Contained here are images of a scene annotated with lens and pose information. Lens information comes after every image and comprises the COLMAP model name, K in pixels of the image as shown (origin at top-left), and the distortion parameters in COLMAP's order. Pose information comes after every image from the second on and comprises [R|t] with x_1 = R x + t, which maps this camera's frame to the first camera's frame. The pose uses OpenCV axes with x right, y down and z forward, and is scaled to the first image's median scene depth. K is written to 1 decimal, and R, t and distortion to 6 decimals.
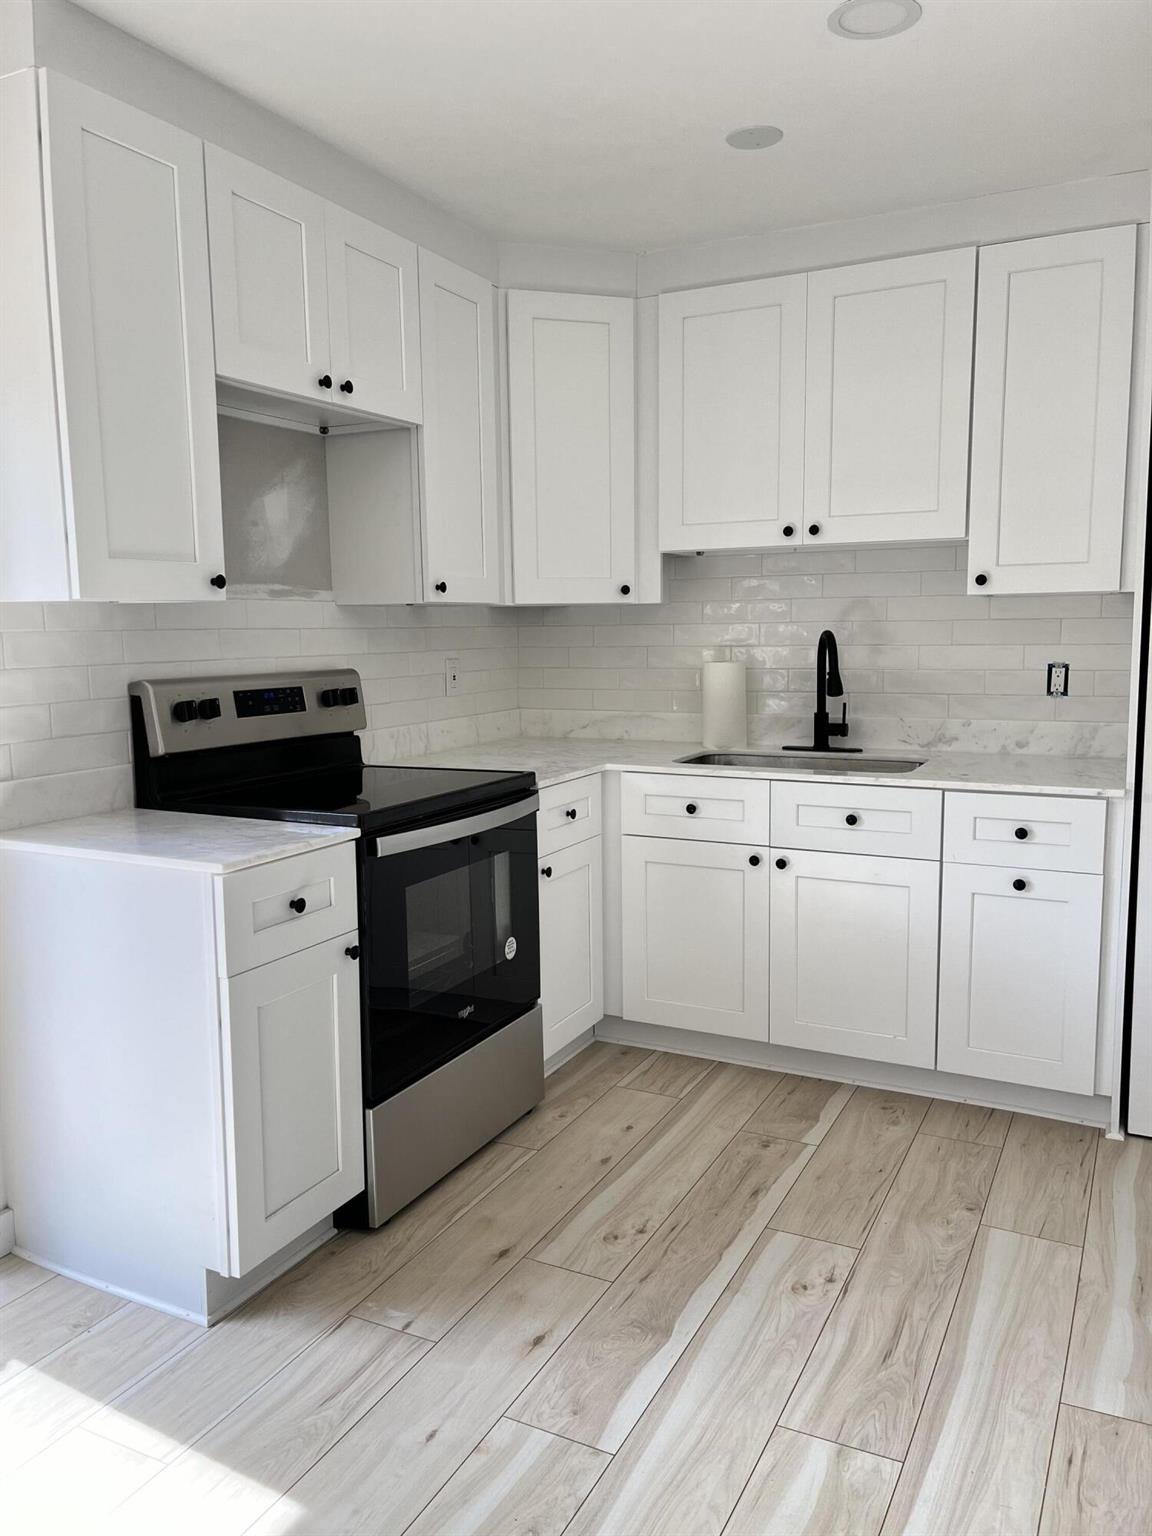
lens RADIAL K [[1167.7, 0, 574.3], [0, 1167.7, 767.1], [0, 0, 1]] dist [0.057671, -0.061415]
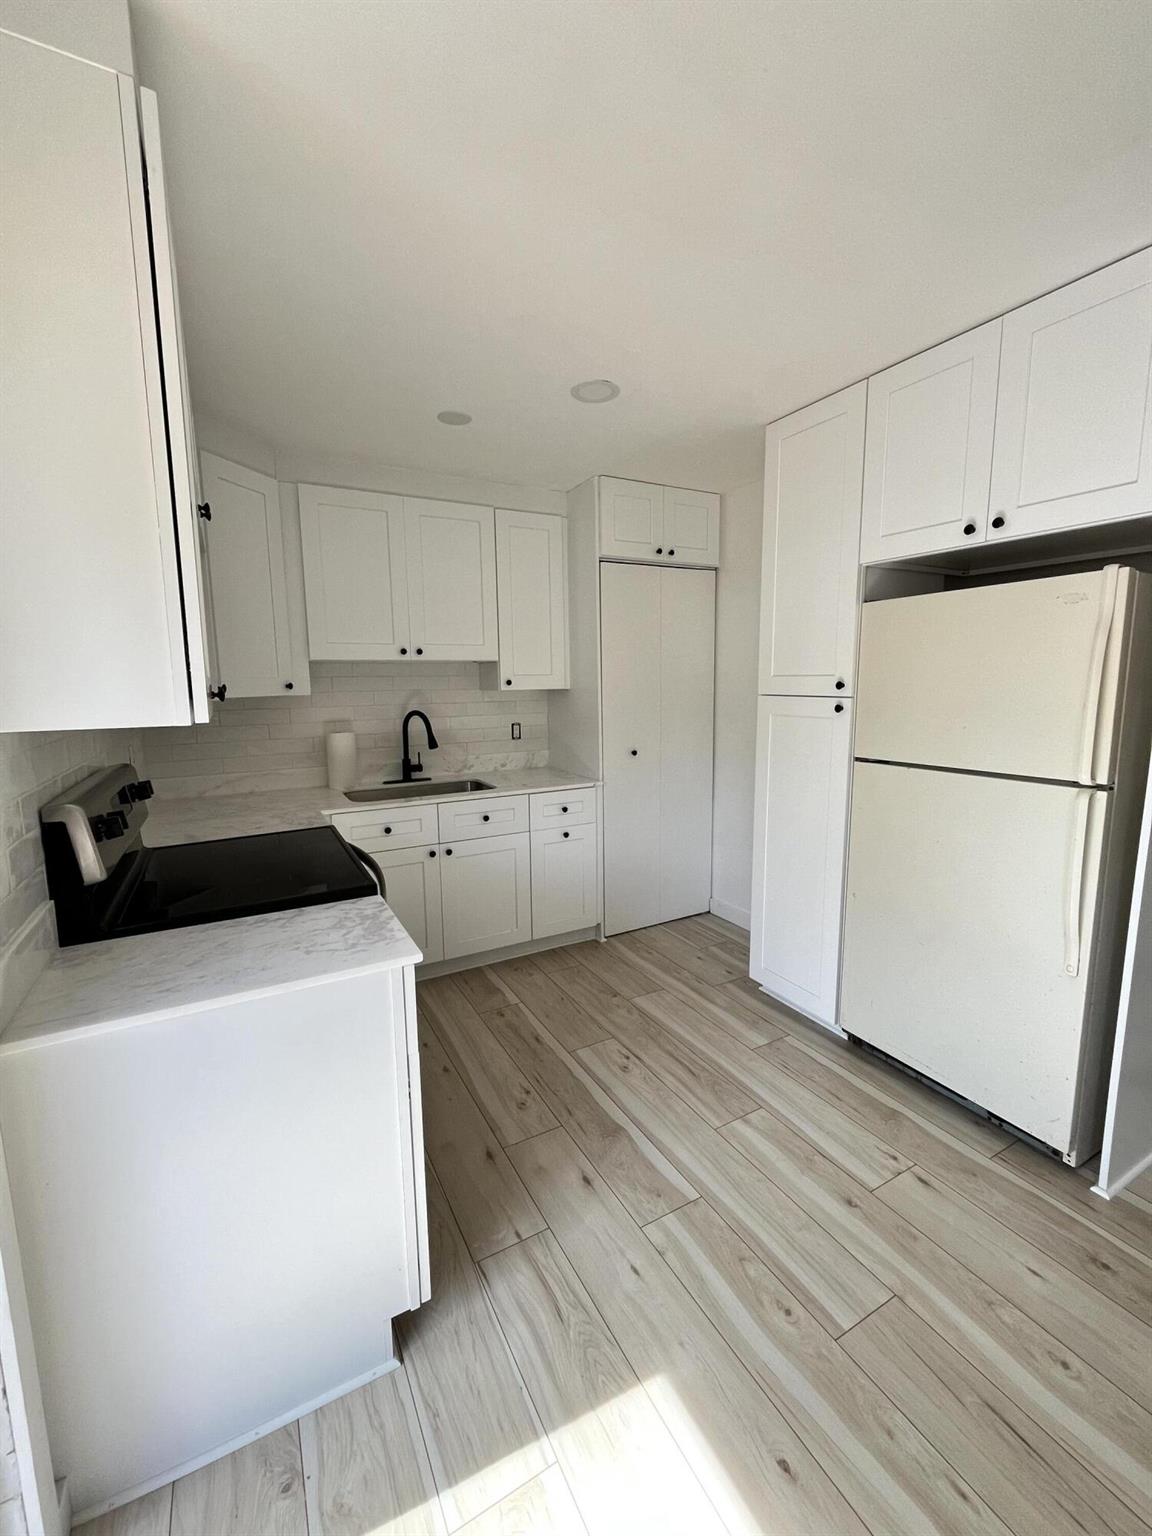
lens RADIAL K [[623.4, 0, 572.1], [0, 623.4, 760.8], [0, 0, 1]] dist [-0.004539, 0.000182]
pose [[0.562800, -0.102810, 0.820175, -0.494058], [0.107722, 0.992896, 0.050542, -0.081553], [-0.819544, 0.059906, 0.569876, 0.384389]]
